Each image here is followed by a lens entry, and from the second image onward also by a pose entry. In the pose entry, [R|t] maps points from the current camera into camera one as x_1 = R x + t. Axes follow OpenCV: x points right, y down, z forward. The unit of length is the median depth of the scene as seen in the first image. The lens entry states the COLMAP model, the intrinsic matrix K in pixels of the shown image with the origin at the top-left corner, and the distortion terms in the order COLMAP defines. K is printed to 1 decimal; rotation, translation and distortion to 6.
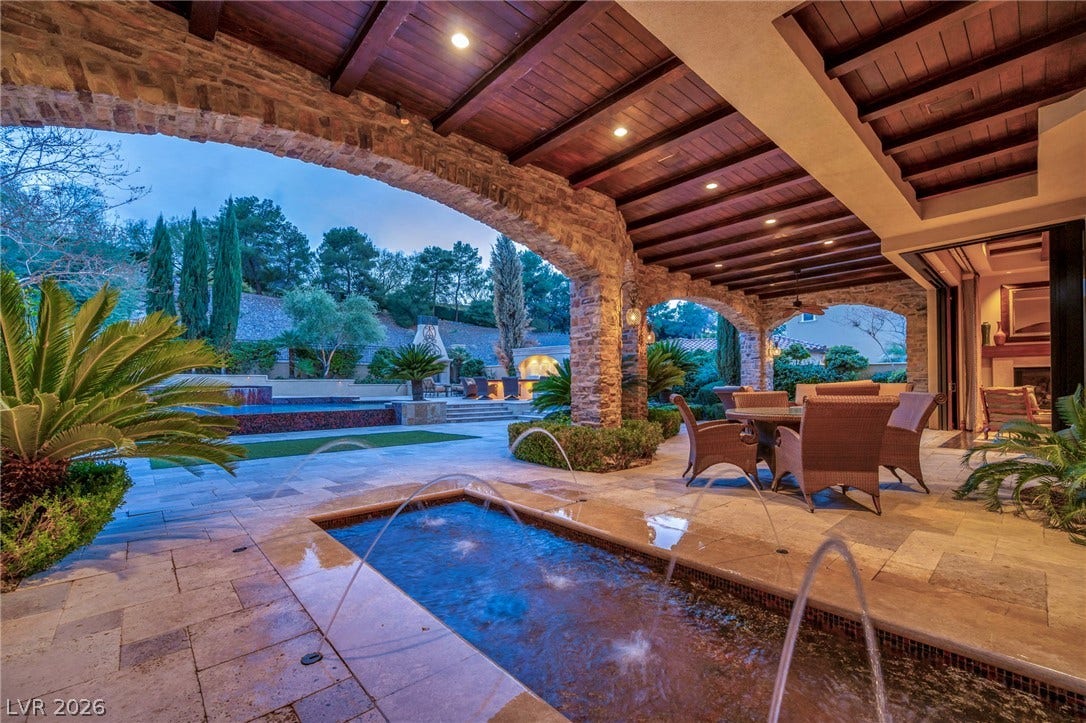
lens RADIAL K [[441.9, 0, 555.1], [0, 441.9, 380.8], [0, 0, 1]] dist [-0.002343, 0.000394]
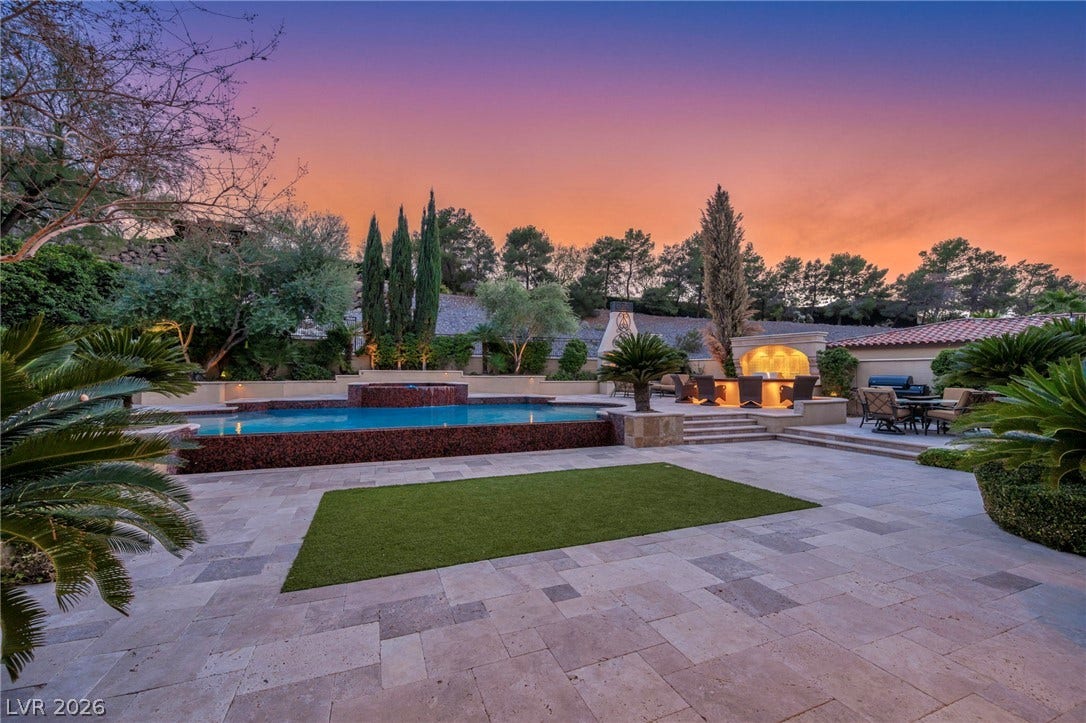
lens RADIAL K [[424.1, 0, 547.7], [0, 424.1, 365.1], [0, 0, 1]] dist [-0.001217, -0.000083]
pose [[0.931942, 0.001329, -0.362604, -0.061829], [-0.005685, 0.999924, -0.010946, -0.006780], [0.362562, 0.012262, 0.931879, 0.088457]]
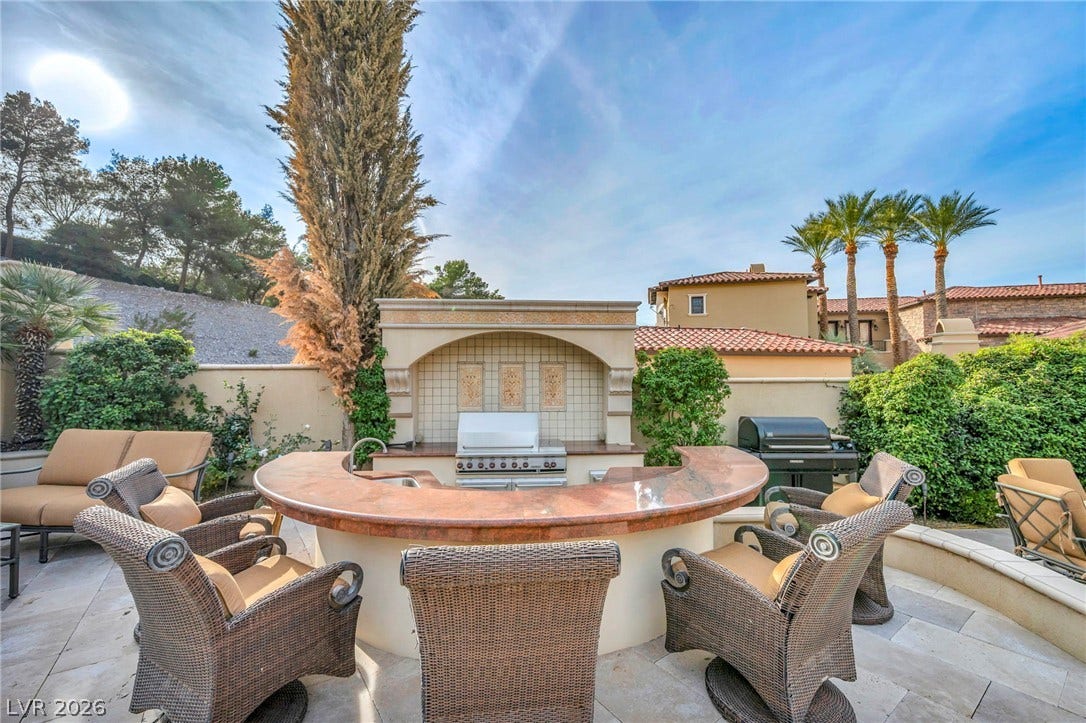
lens RADIAL K [[441.9, 0, 535.1], [0, 441.9, 361.1], [0, 0, 1]] dist [-0.002343, 0.000394]
pose [[0.787496, 0.026770, 0.615738, -0.085801], [-0.004643, 0.999286, -0.037508, -0.014672], [-0.616302, 0.026679, 0.787058, 0.372293]]
